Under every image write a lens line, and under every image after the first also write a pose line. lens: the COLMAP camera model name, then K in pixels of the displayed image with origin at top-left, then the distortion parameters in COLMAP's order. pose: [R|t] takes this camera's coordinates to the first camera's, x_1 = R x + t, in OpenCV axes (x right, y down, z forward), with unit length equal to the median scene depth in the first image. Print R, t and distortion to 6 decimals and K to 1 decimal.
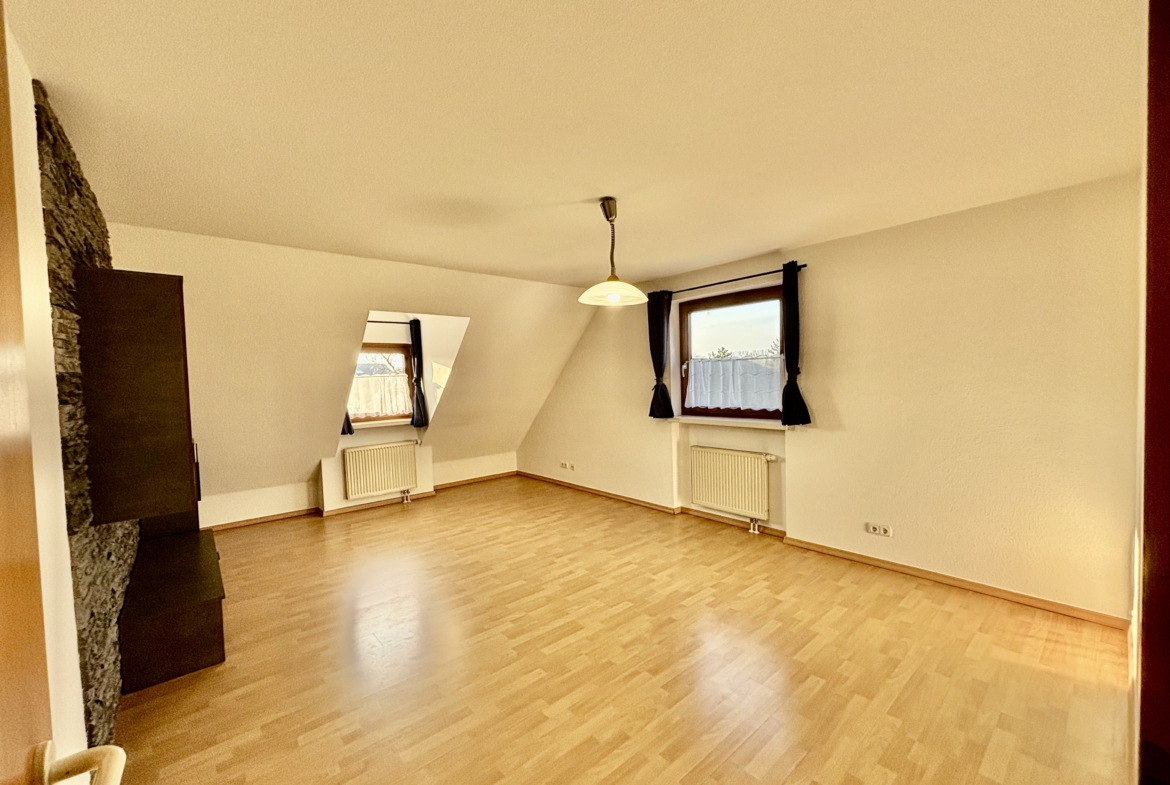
lens RADIAL K [[470.1, 0, 585.0], [0, 470.1, 392.5], [0, 0, 1]] dist [0.000637, 0.000046]
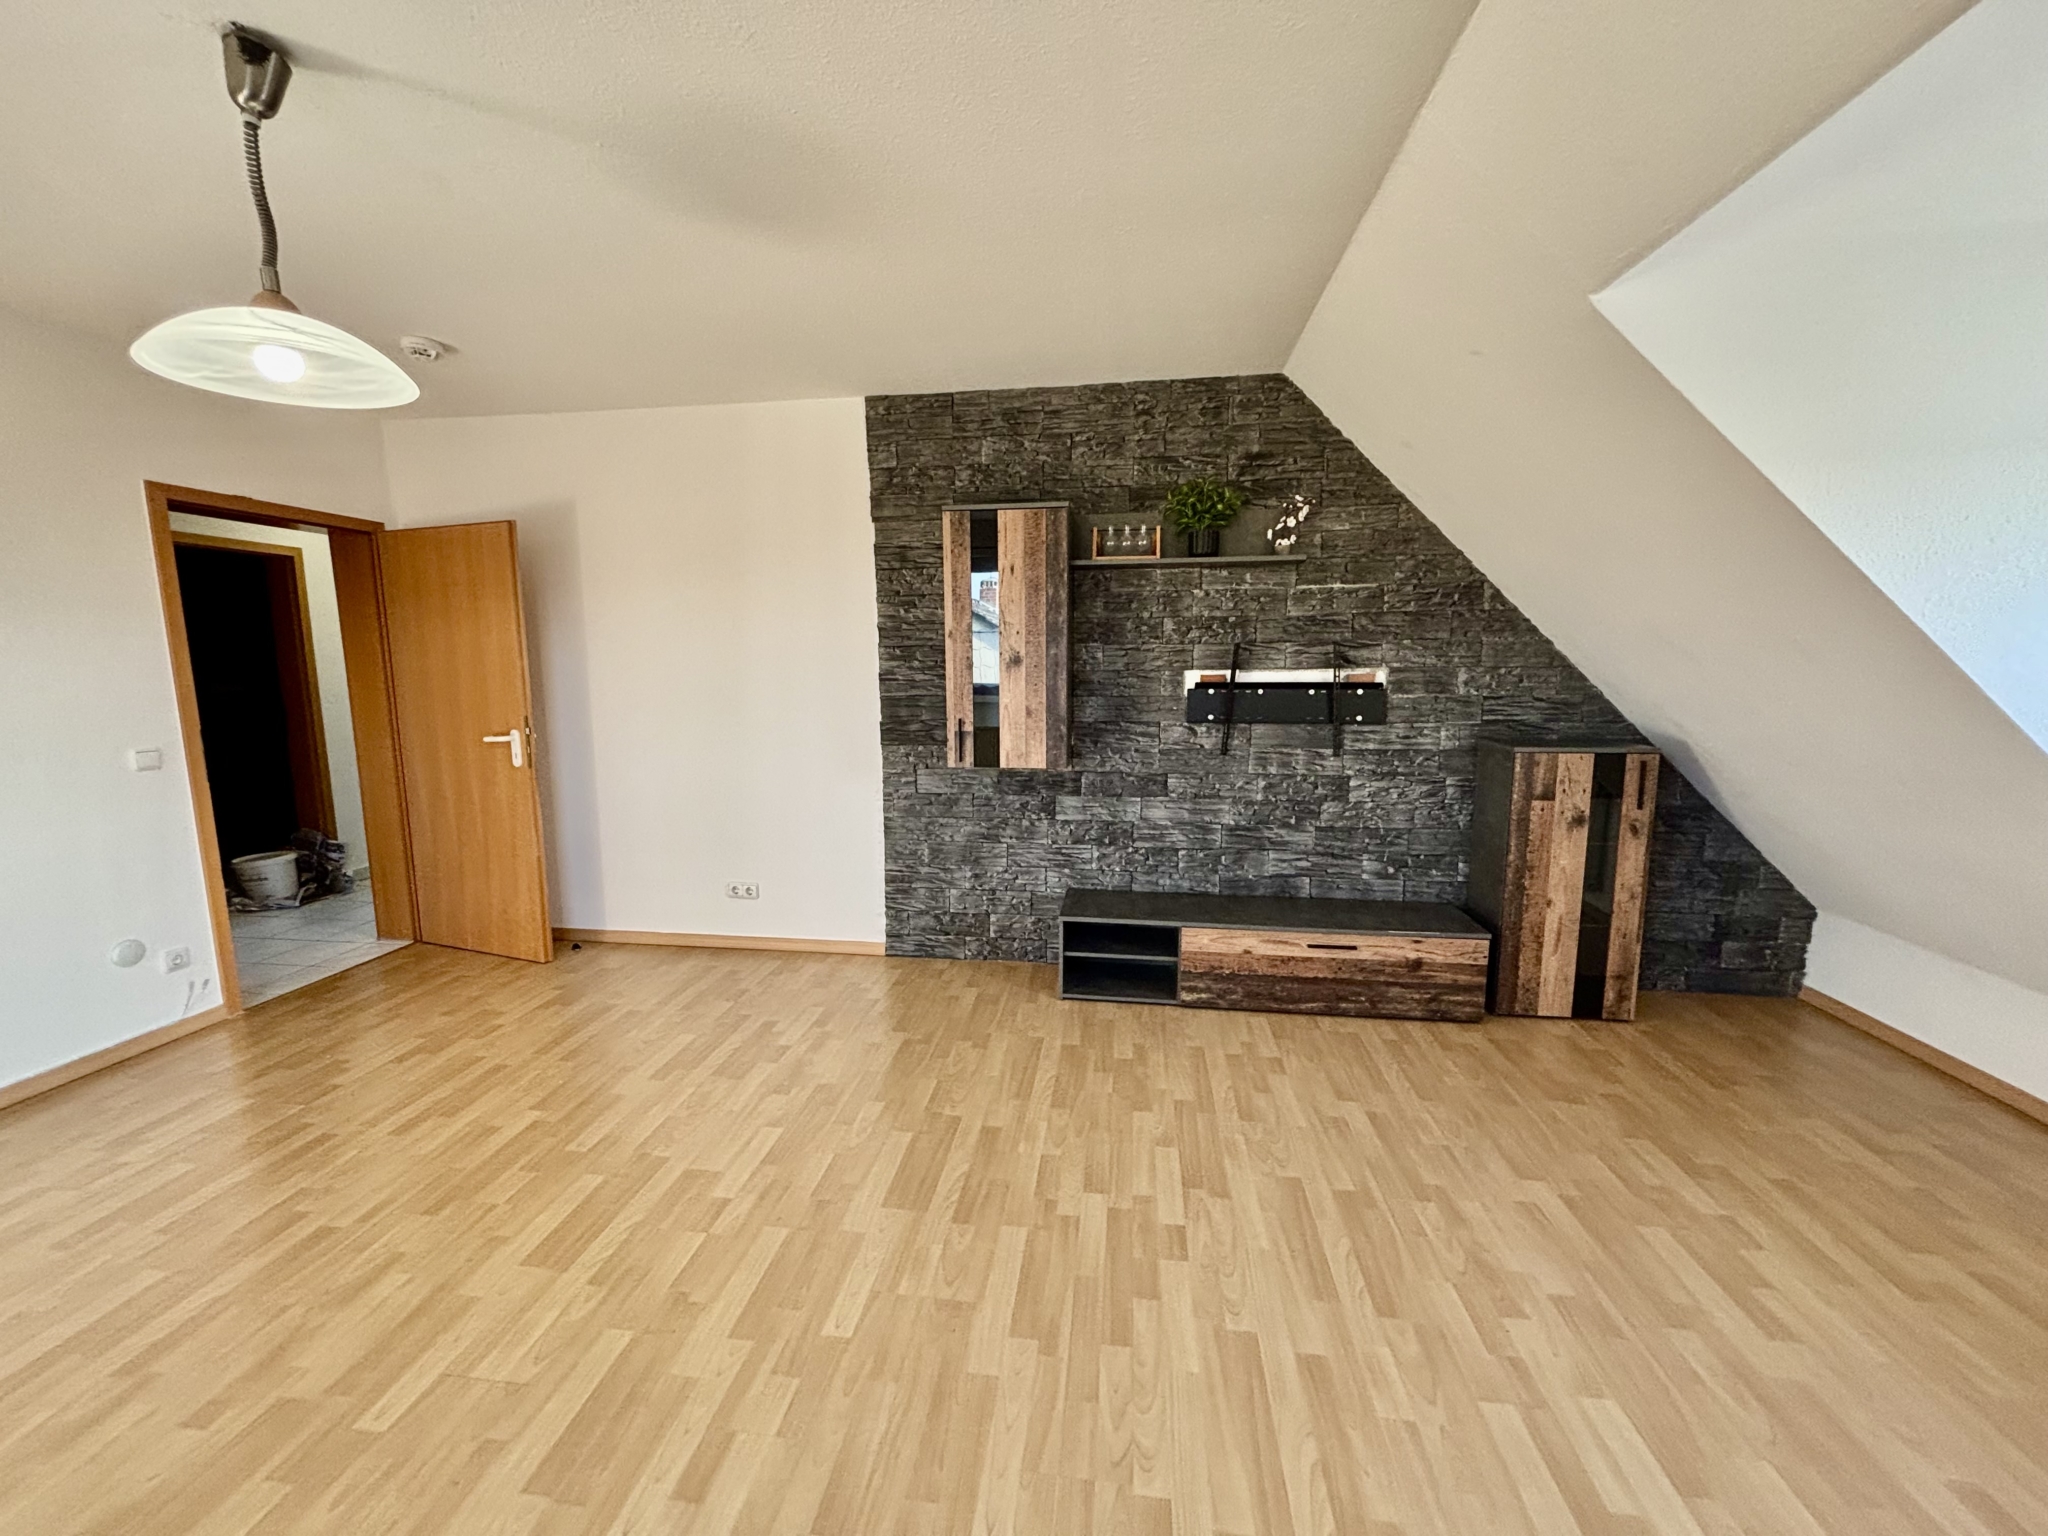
lens RADIAL K [[820.9, 0, 1024.0], [0, 820.9, 768.0], [0, 0, 1]] dist [0.025340, -0.010701]
pose [[-0.749832, 0.125963, -0.649527, 0.067875], [0.008179, 0.983399, 0.181269, -0.026676], [0.661577, 0.130609, -0.738415, 1.404983]]
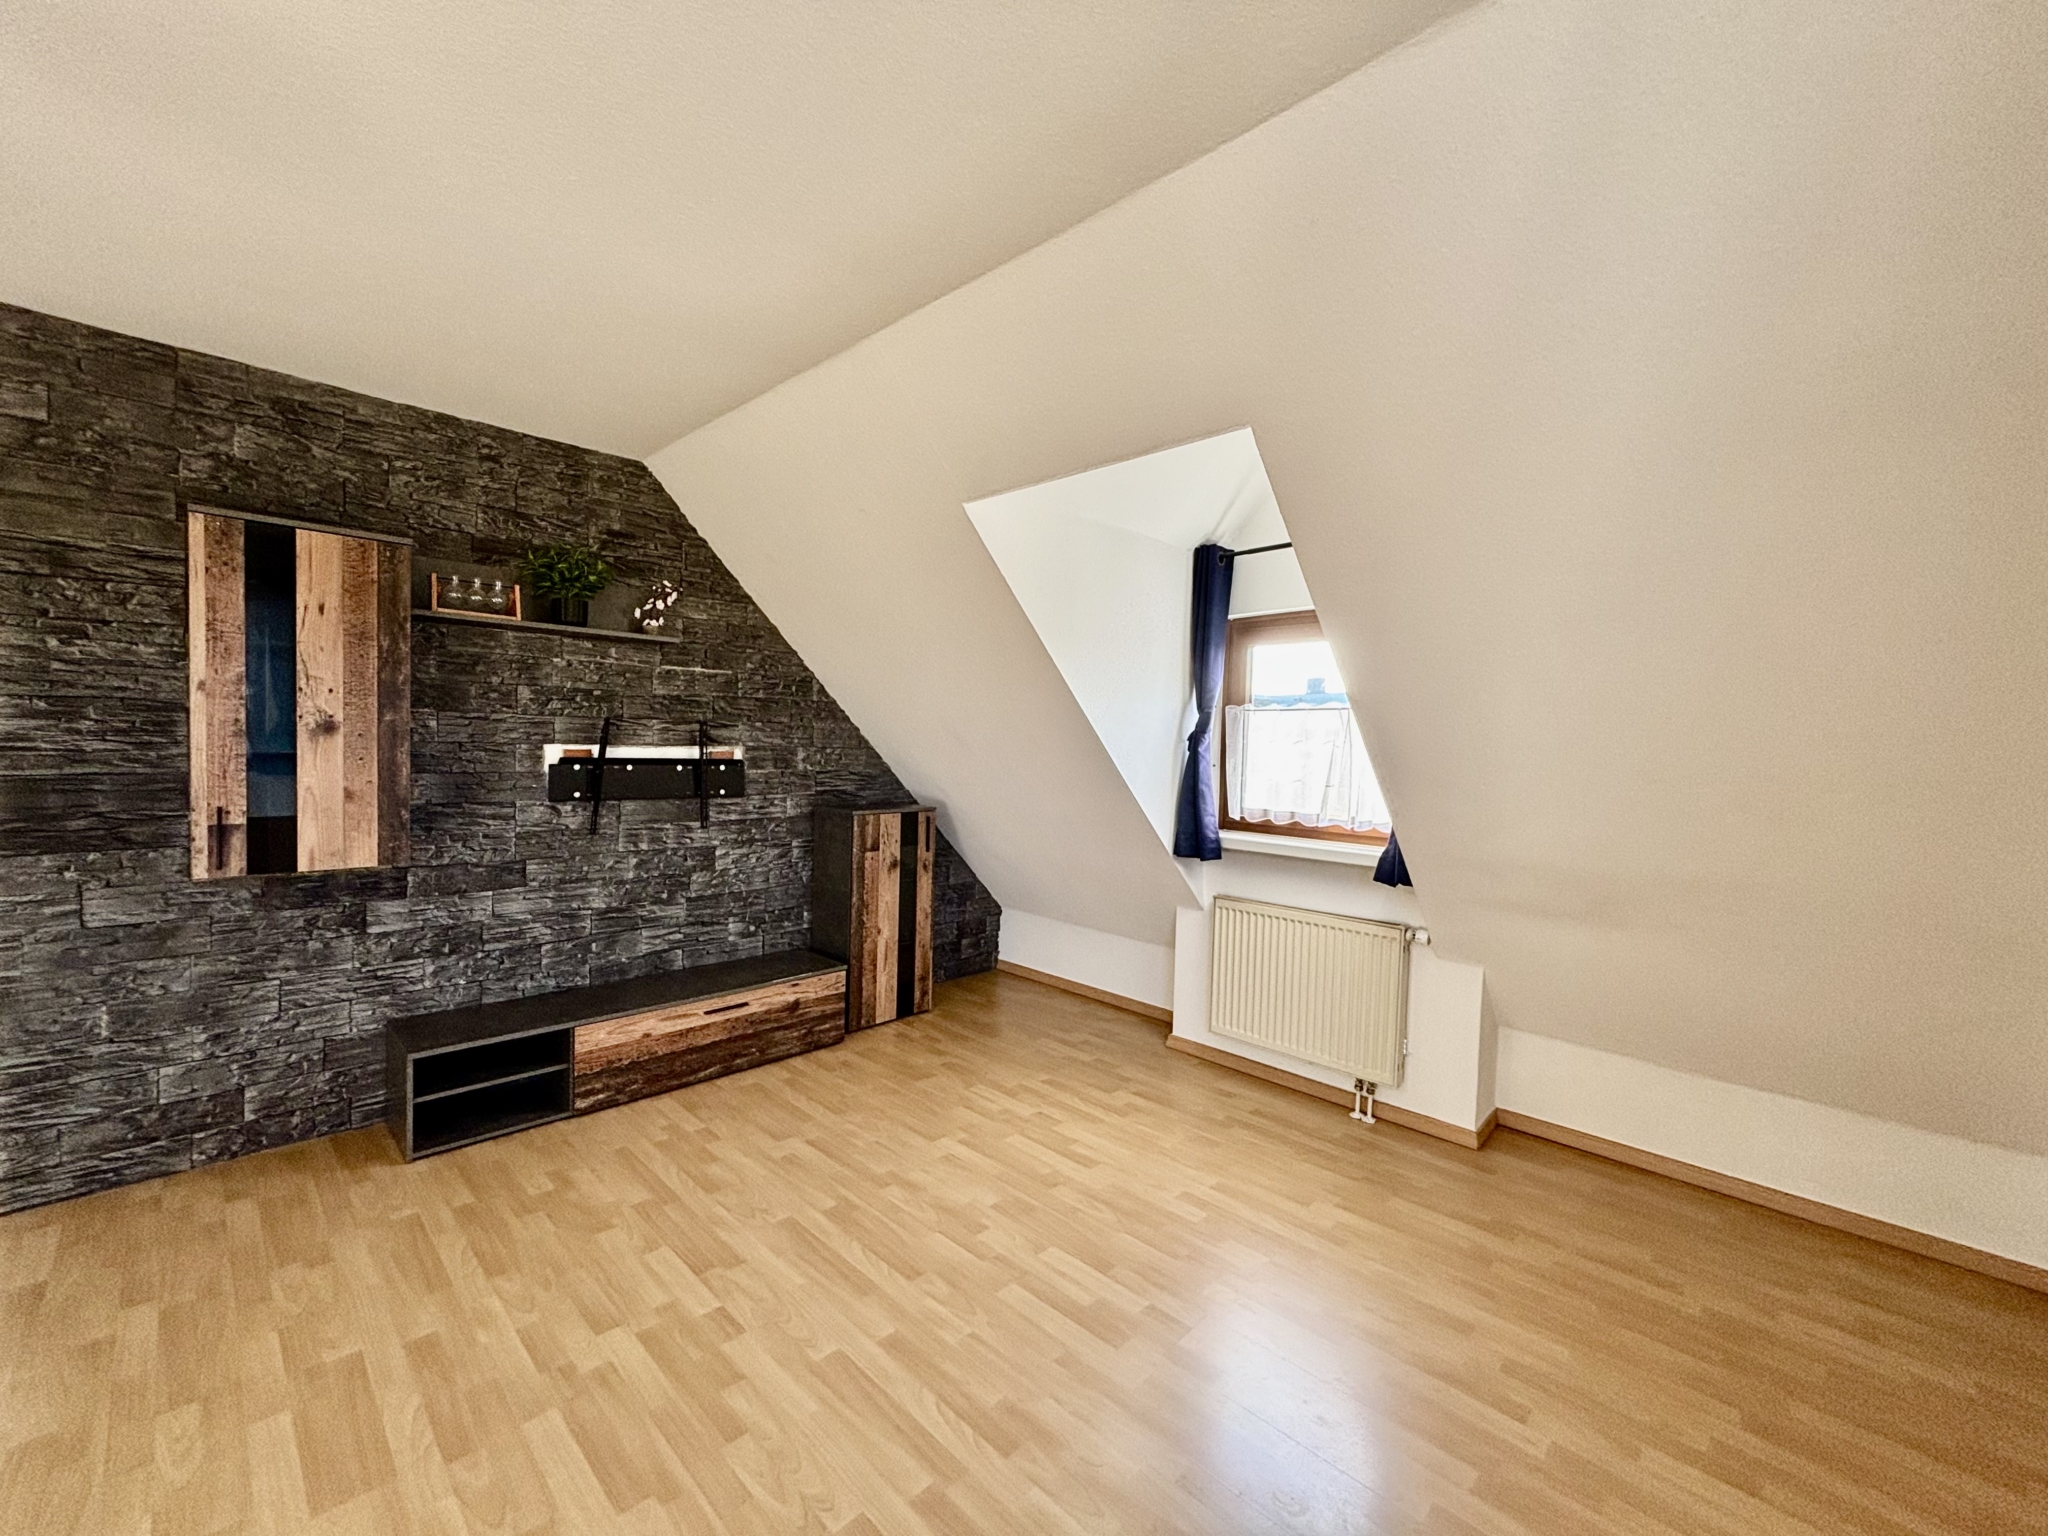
lens RADIAL K [[817.2, 0, 1017.1], [0, 817.2, 764.6], [0, 0, 1]] dist [0.000149, 0.000059]
pose [[0.076347, 0.060614, -0.995237, 0.203690], [-0.061834, 0.996517, 0.055948, -0.021183], [0.995162, 0.057268, 0.079829, 1.224561]]
